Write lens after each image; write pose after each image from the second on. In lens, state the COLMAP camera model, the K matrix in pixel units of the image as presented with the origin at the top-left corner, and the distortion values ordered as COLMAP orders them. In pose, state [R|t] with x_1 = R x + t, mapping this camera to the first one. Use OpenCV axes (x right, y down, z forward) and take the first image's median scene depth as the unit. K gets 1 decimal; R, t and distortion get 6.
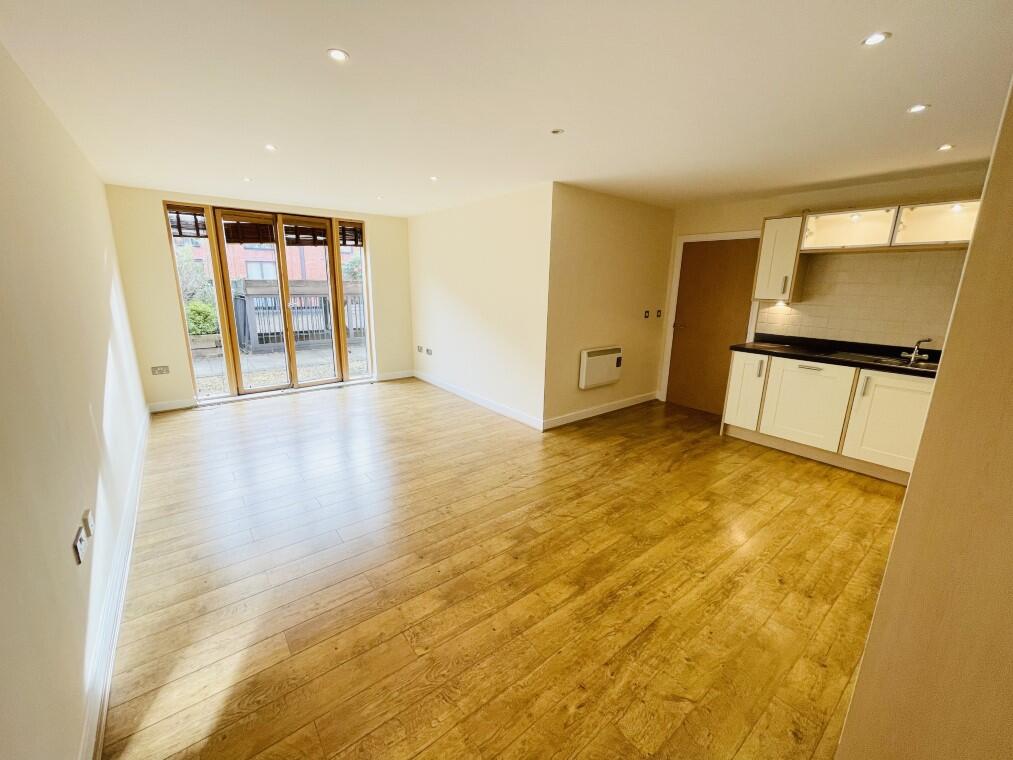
lens RADIAL K [[410.1, 0, 501.2], [0, 410.1, 377.9], [0, 0, 1]] dist [-0.010872, 0.007893]
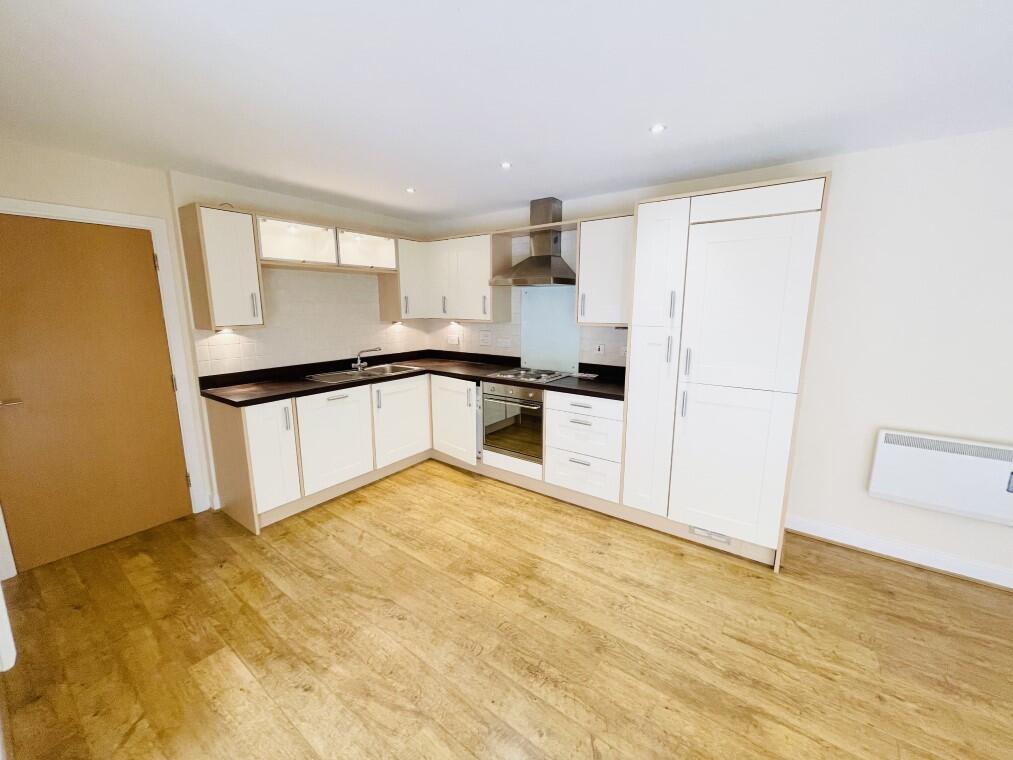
lens RADIAL K [[410.1, 0, 501.2], [0, 410.1, 377.9], [0, 0, 1]] dist [-0.010872, 0.007893]
pose [[-0.264660, -0.191599, 0.945116, -0.163266], [0.215462, 0.943539, 0.251615, -0.210402], [-0.939963, 0.270229, -0.208435, 0.838844]]
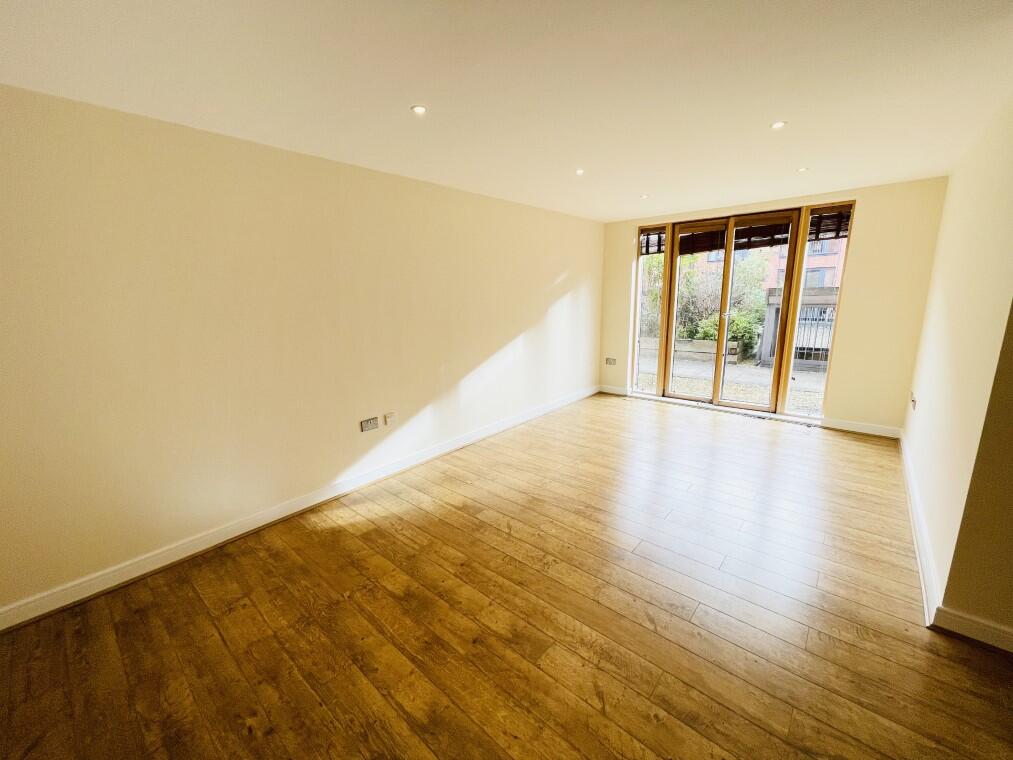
lens RADIAL K [[410.1, 0, 501.2], [0, 410.1, 377.9], [0, 0, 1]] dist [-0.010872, 0.007893]
pose [[0.187162, 0.183241, -0.965087, 0.457029], [-0.203858, 0.968305, 0.144317, -0.108782], [0.960943, 0.169730, 0.218585, 0.514052]]
